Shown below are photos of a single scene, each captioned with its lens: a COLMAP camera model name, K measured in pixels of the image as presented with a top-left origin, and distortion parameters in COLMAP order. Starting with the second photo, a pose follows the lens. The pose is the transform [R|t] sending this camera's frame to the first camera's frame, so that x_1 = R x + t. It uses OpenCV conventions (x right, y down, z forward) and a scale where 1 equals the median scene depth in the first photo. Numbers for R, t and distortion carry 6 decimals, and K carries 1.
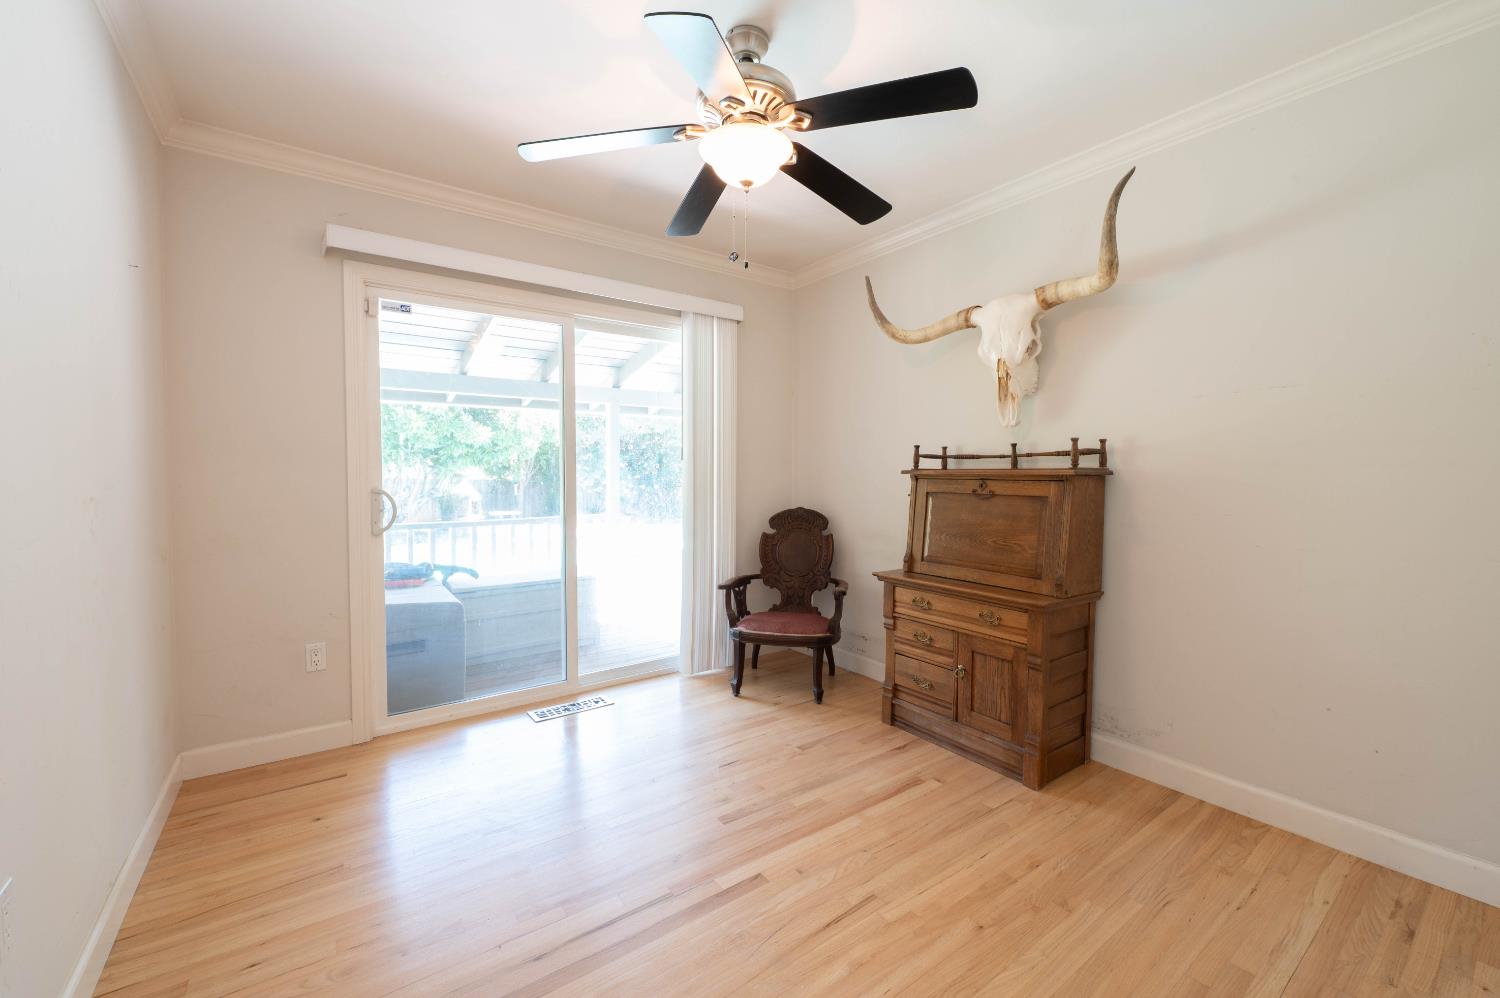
lens RADIAL K [[608.9, 0, 750.0], [0, 608.9, 499.0], [0, 0, 1]] dist [-0.001293, -0.000108]
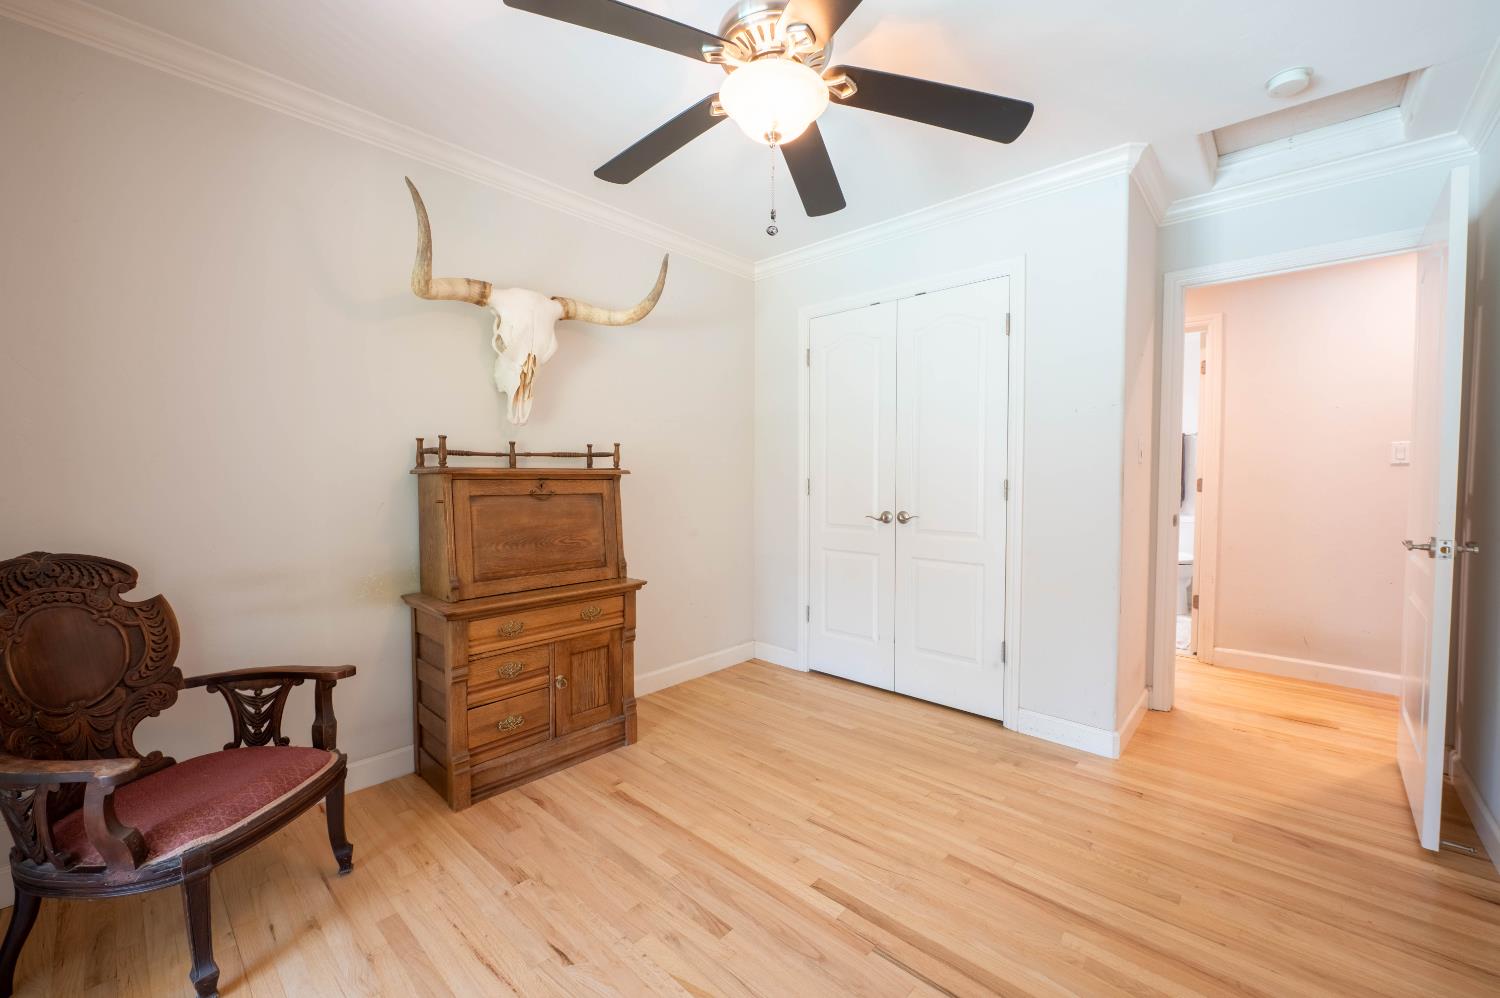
lens RADIAL K [[596.3, 0, 750.0], [0, 596.3, 499.0], [0, 0, 1]] dist [-0.015967, -0.000027]
pose [[-0.203914, -0.041773, 0.978097, -0.607449], [0.042141, 0.997789, 0.051399, -0.035541], [-0.978081, 0.051699, -0.201703, 0.886343]]
